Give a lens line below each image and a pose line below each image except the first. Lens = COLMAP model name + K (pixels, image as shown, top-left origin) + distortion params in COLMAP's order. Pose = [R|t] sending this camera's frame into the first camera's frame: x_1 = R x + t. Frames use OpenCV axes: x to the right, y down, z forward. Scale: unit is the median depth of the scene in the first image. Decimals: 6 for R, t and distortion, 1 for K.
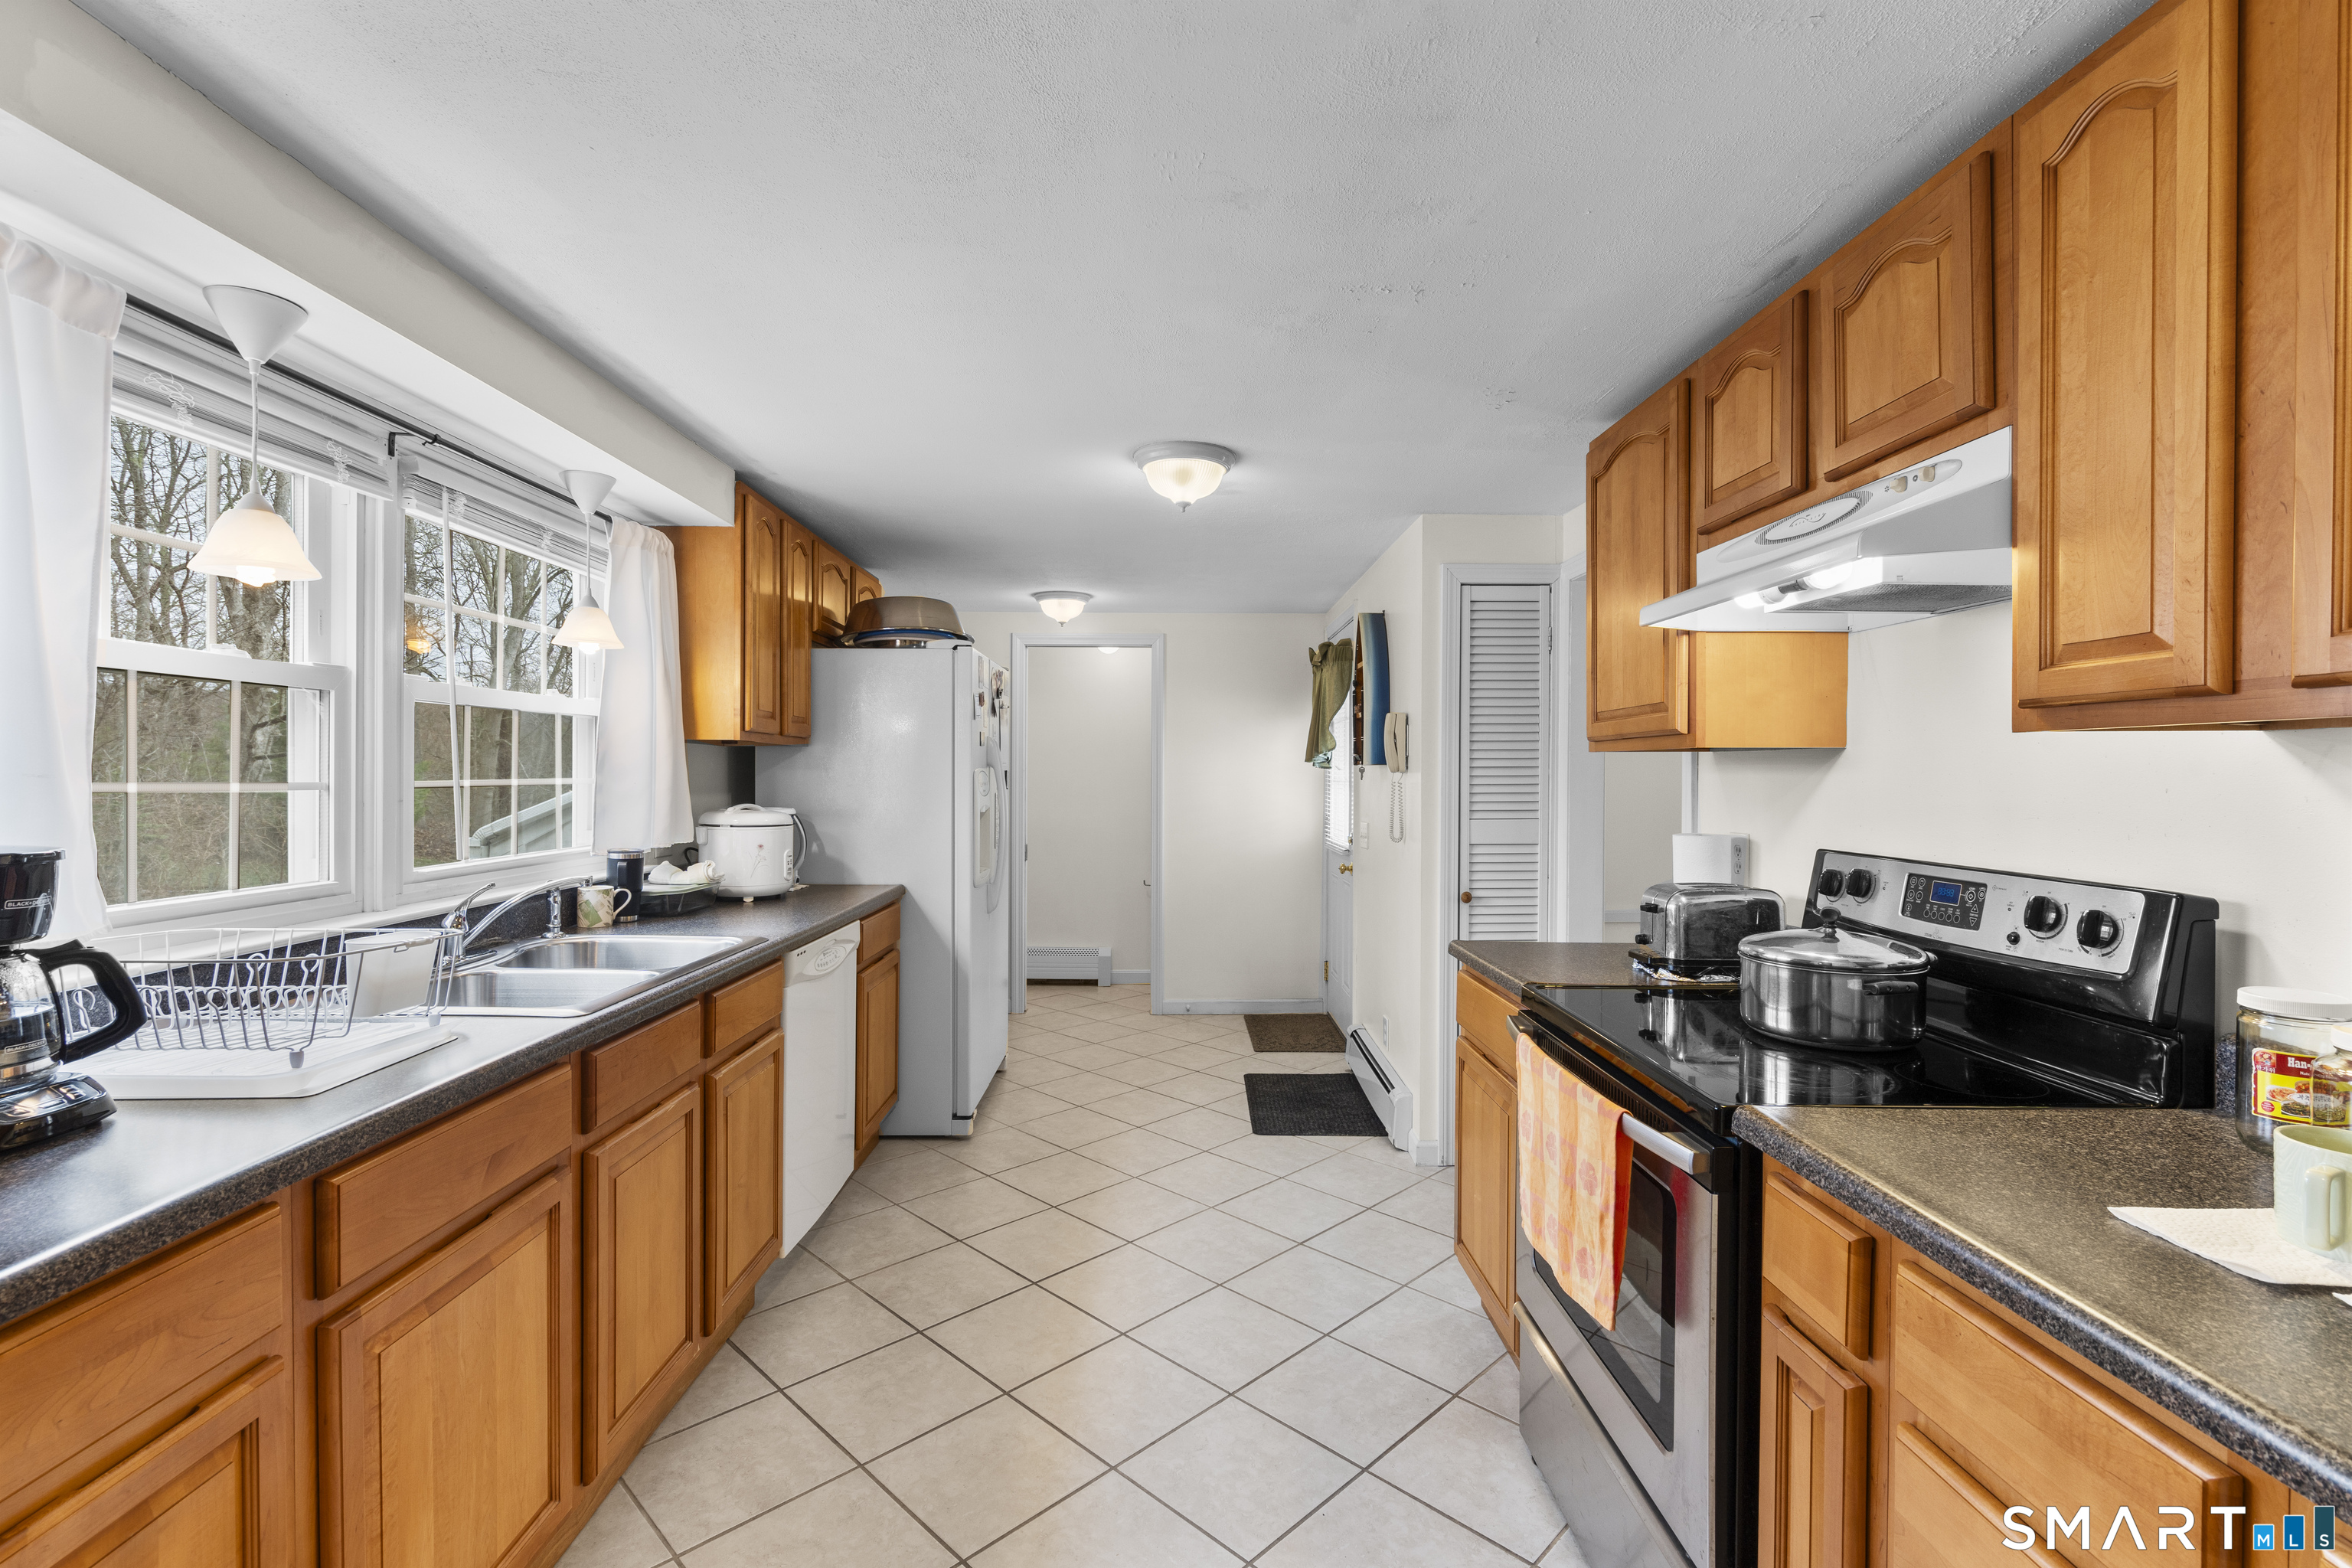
lens RADIAL K [[1061.1, 0, 1170.0], [0, 1061.1, 787.4], [0, 0, 1]] dist [-0.008722, 0.004997]
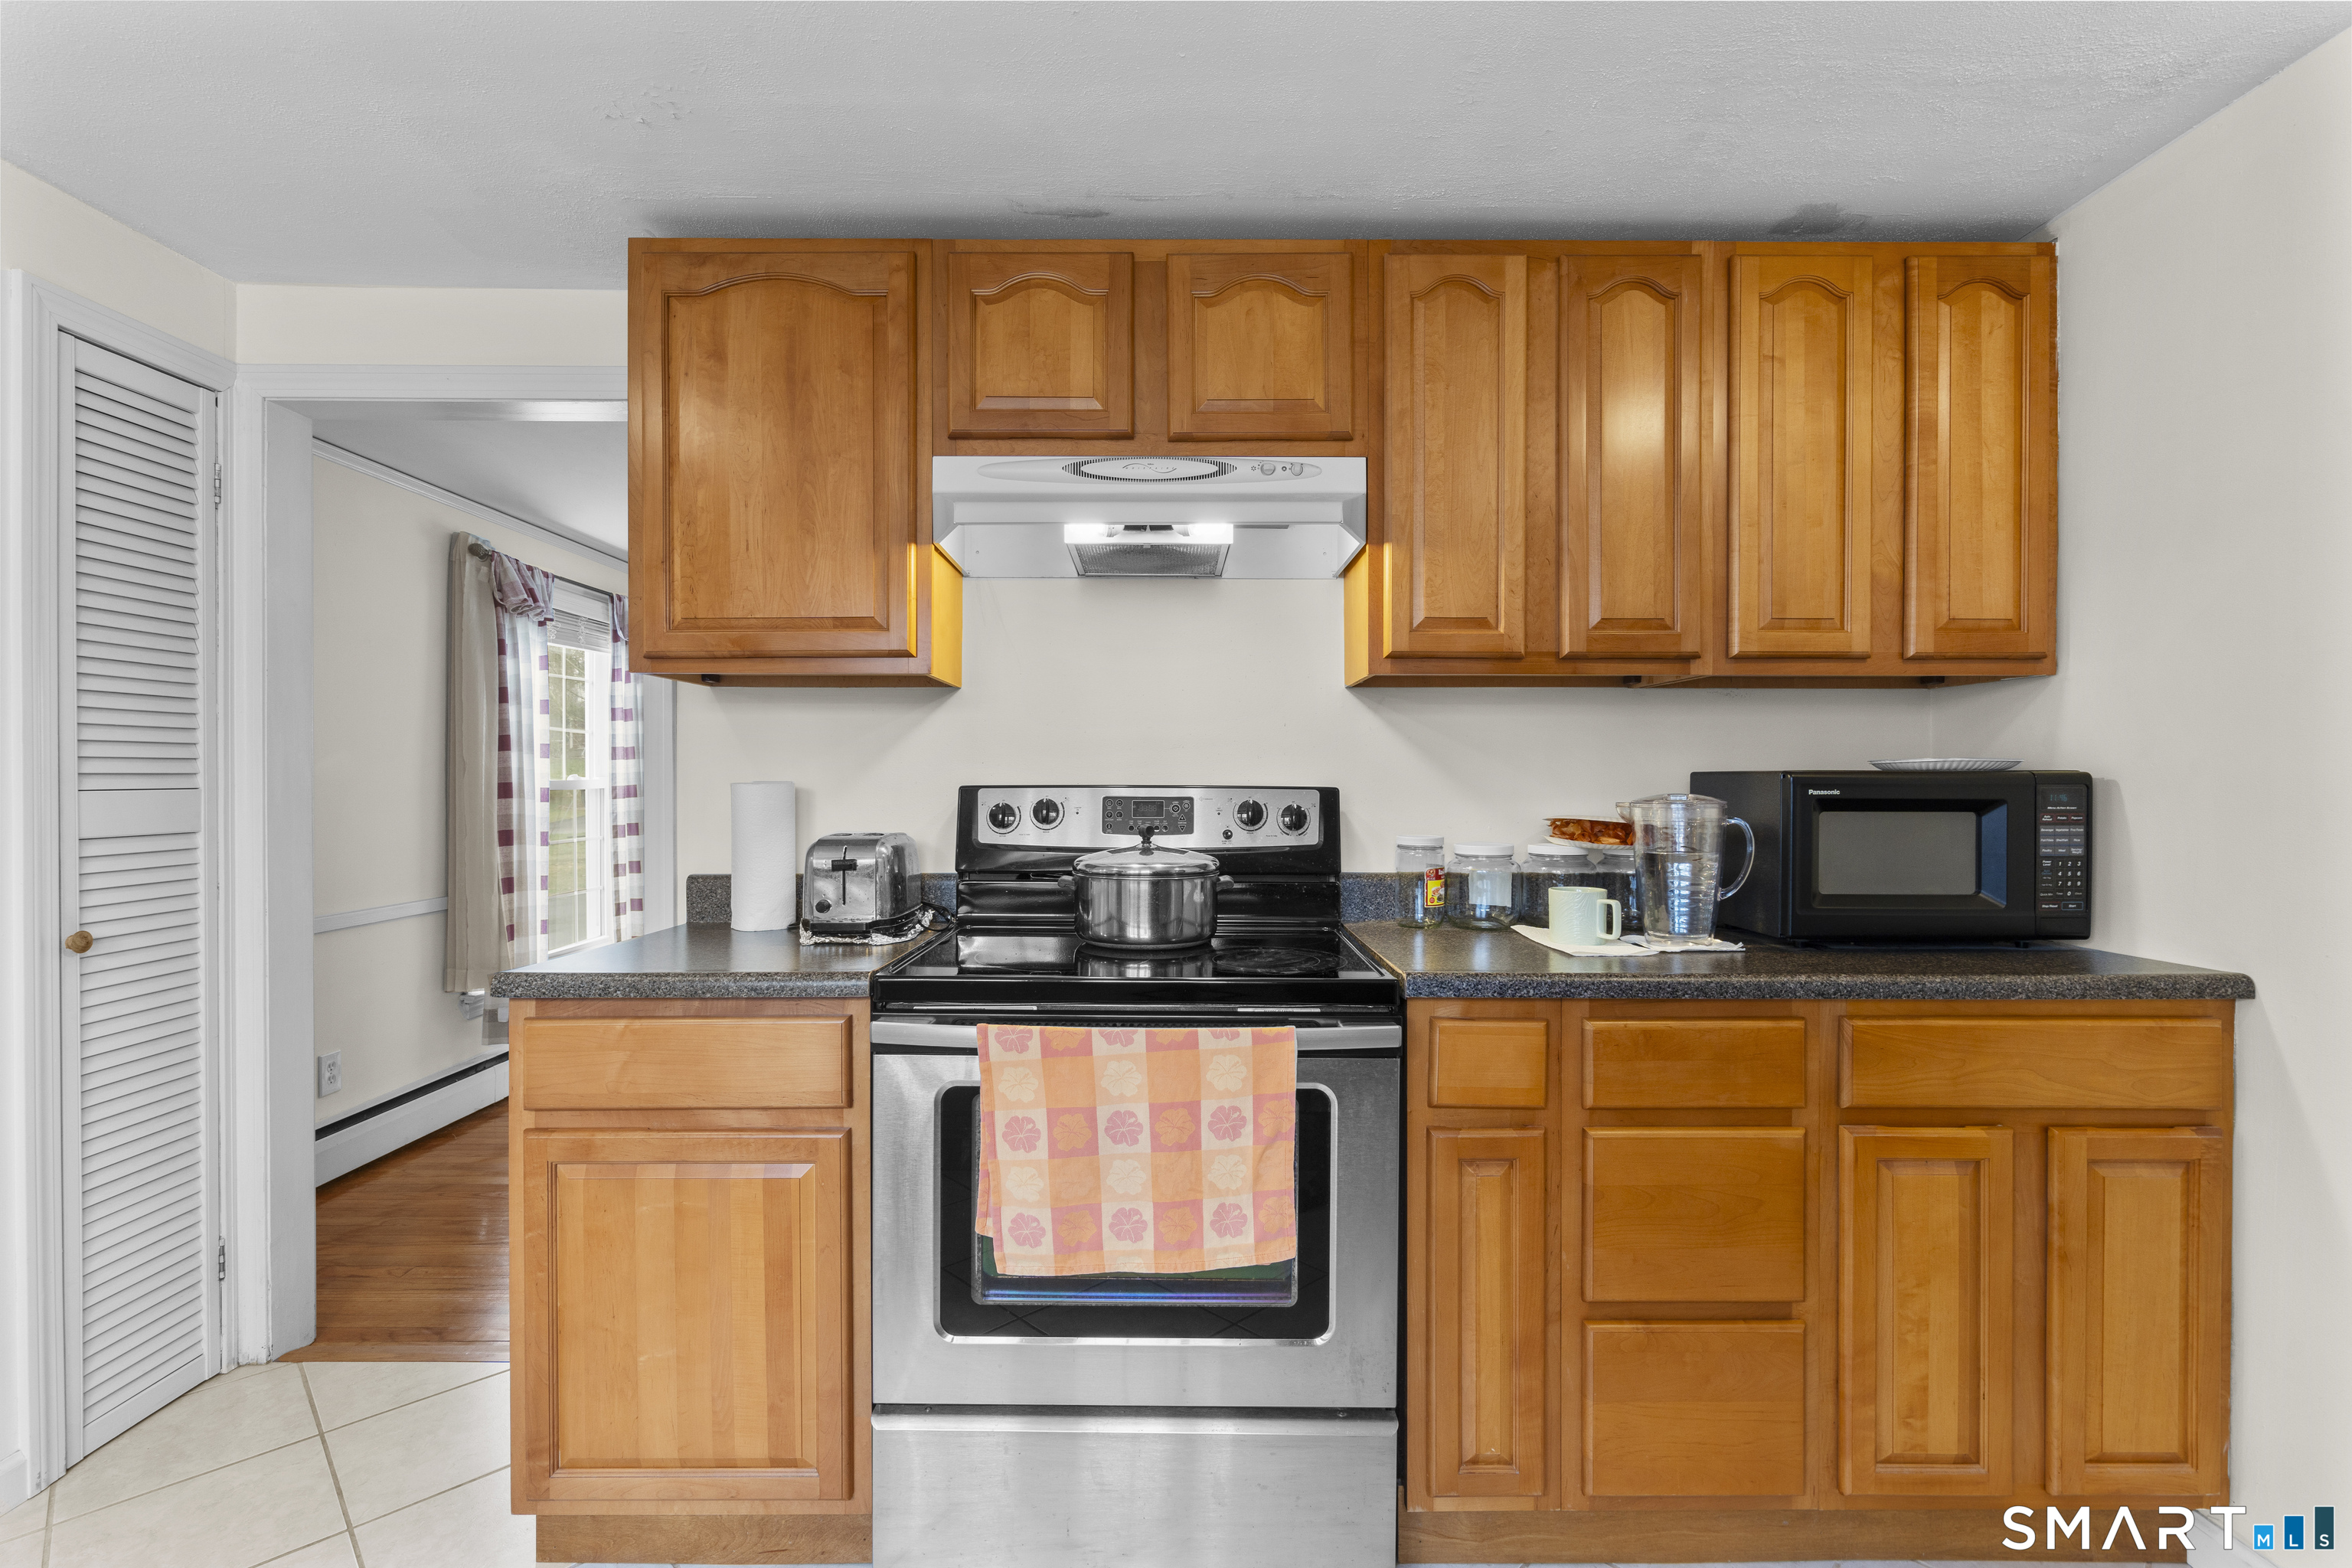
lens RADIAL K [[1061.1, 0, 1175.3], [0, 1061.1, 785.4], [0, 0, 1]] dist [-0.008722, 0.004997]
pose [[0.001186, -0.009263, 0.999956, -0.393046], [0.012659, 0.999877, 0.009247, 0.050317], [-0.999919, 0.012648, 0.001303, 0.785794]]
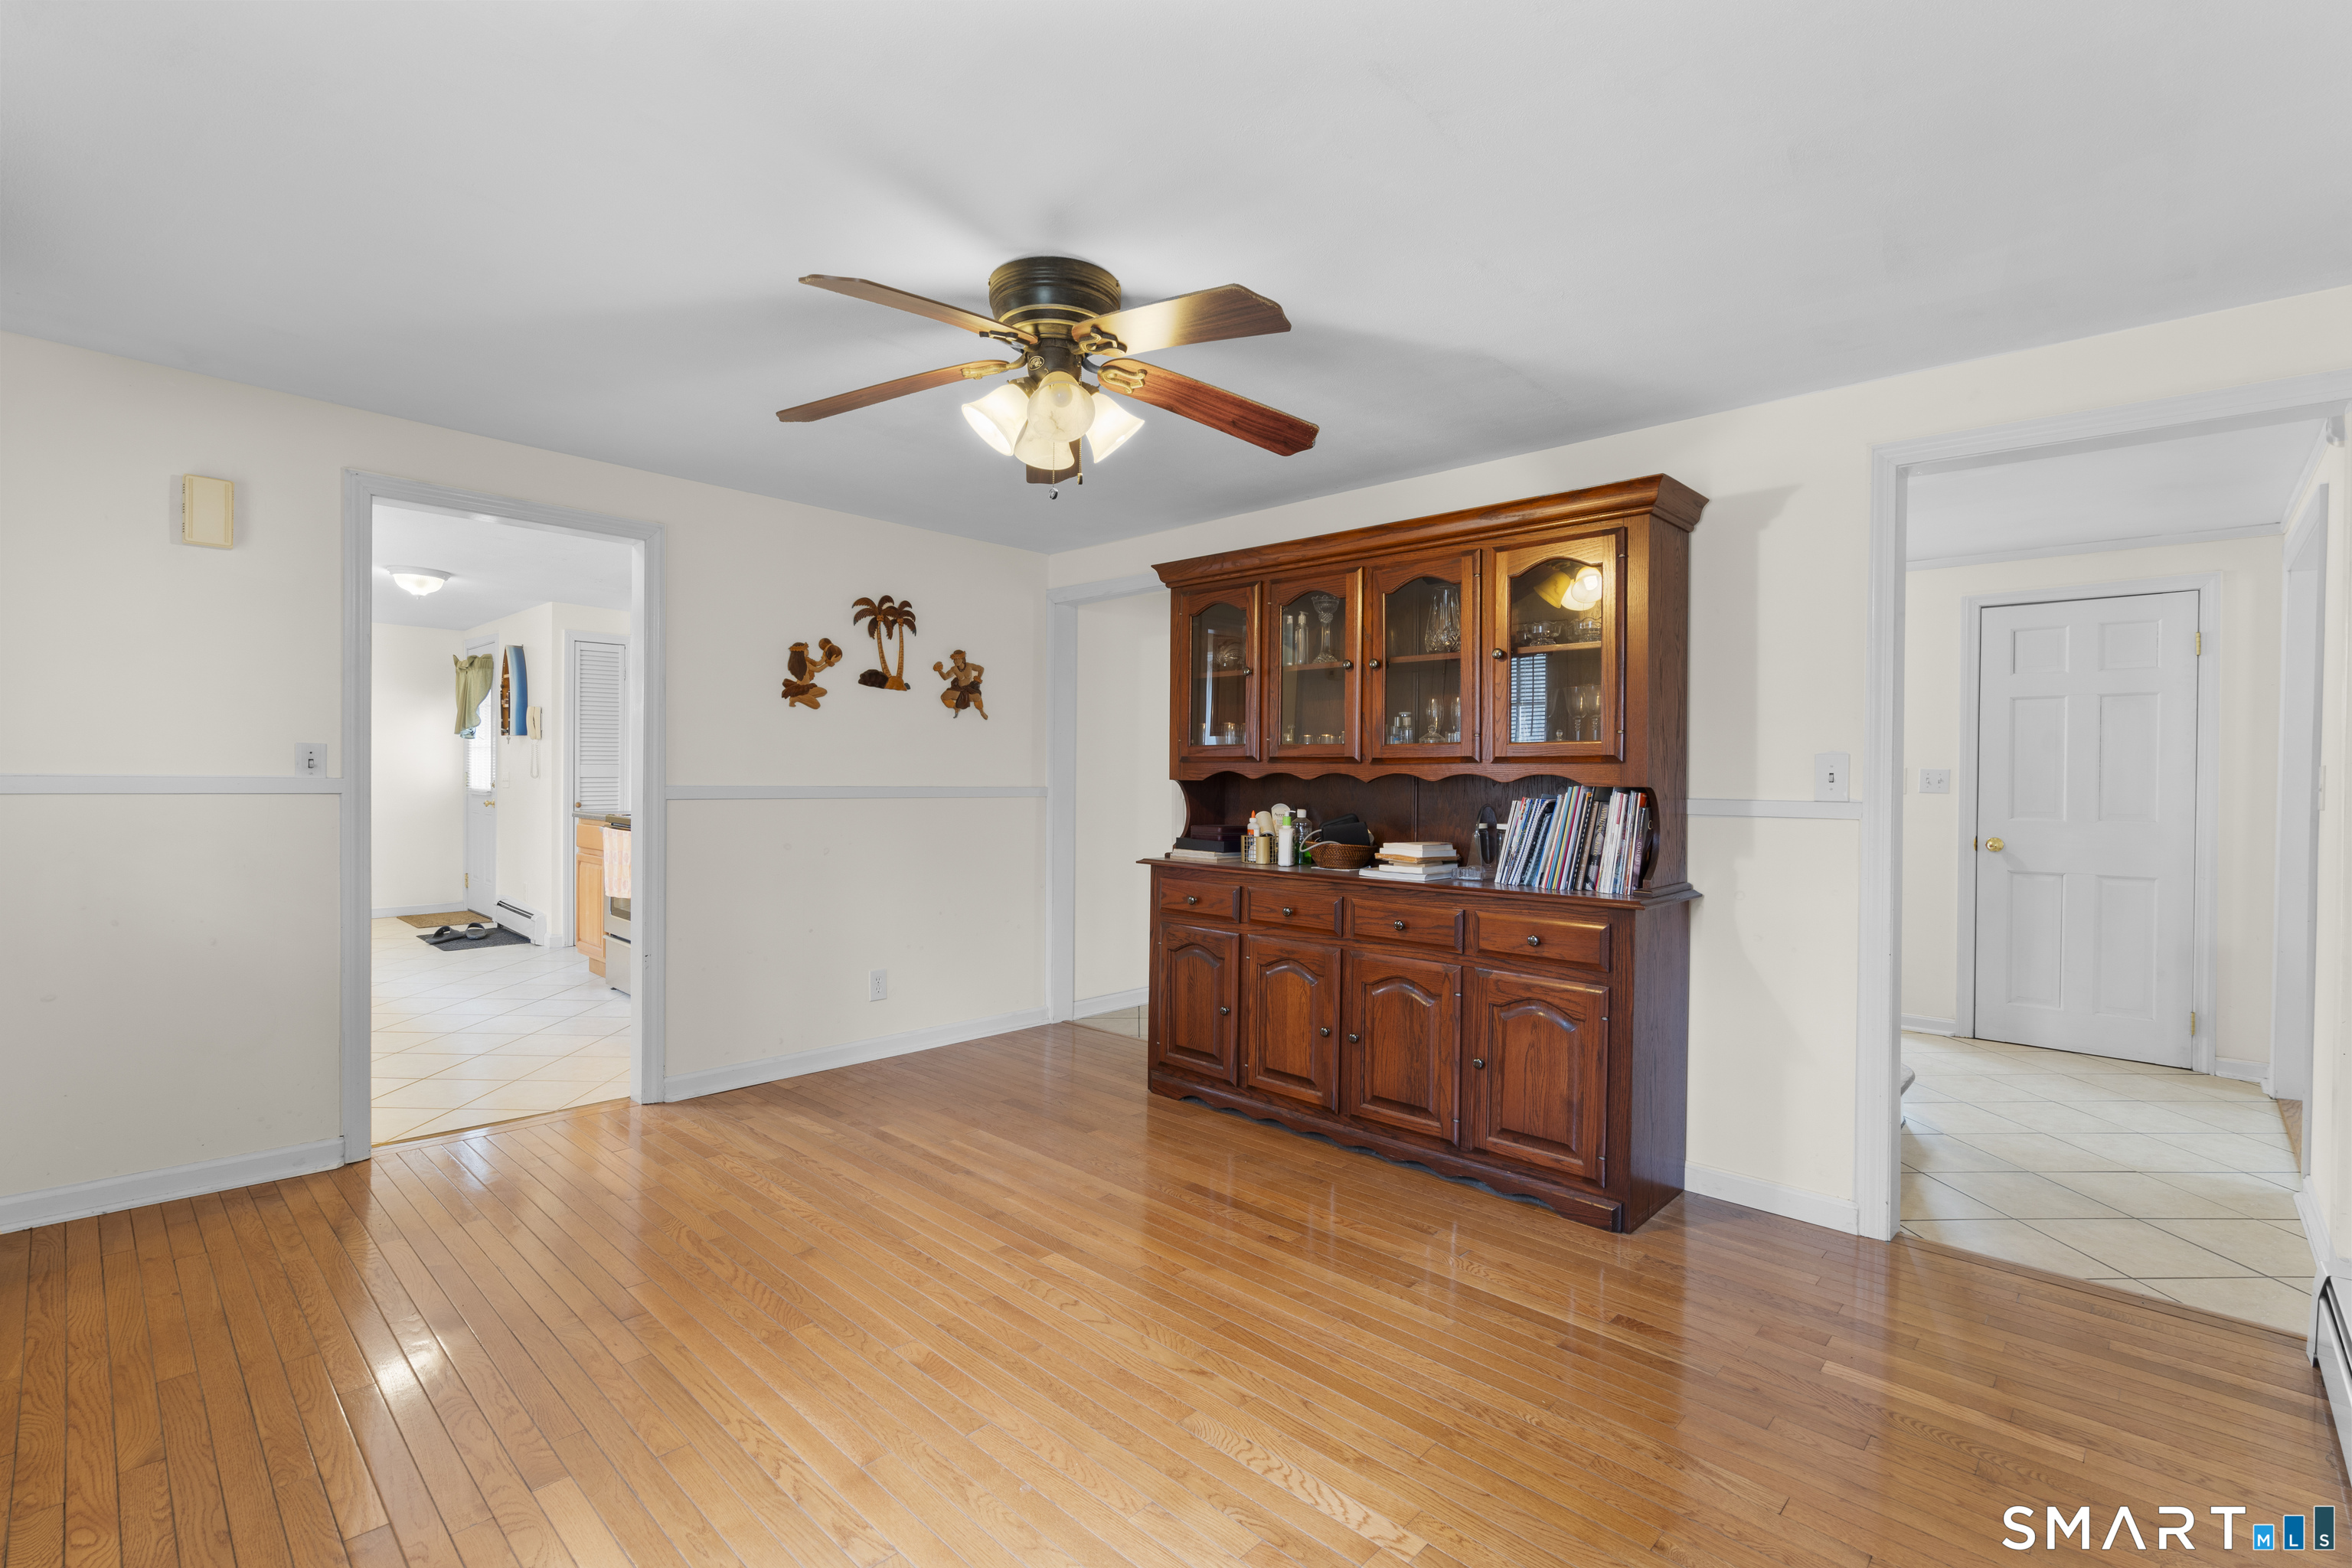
lens RADIAL K [[1061.1, 0, 1177.2], [0, 1061.1, 781.0], [0, 0, 1]] dist [-0.008722, 0.004997]
pose [[0.695744, -0.006044, 0.718265, -0.571287], [0.000396, 0.999968, 0.008031, 0.076585], [-0.718290, -0.005304, 0.695723, -1.853048]]
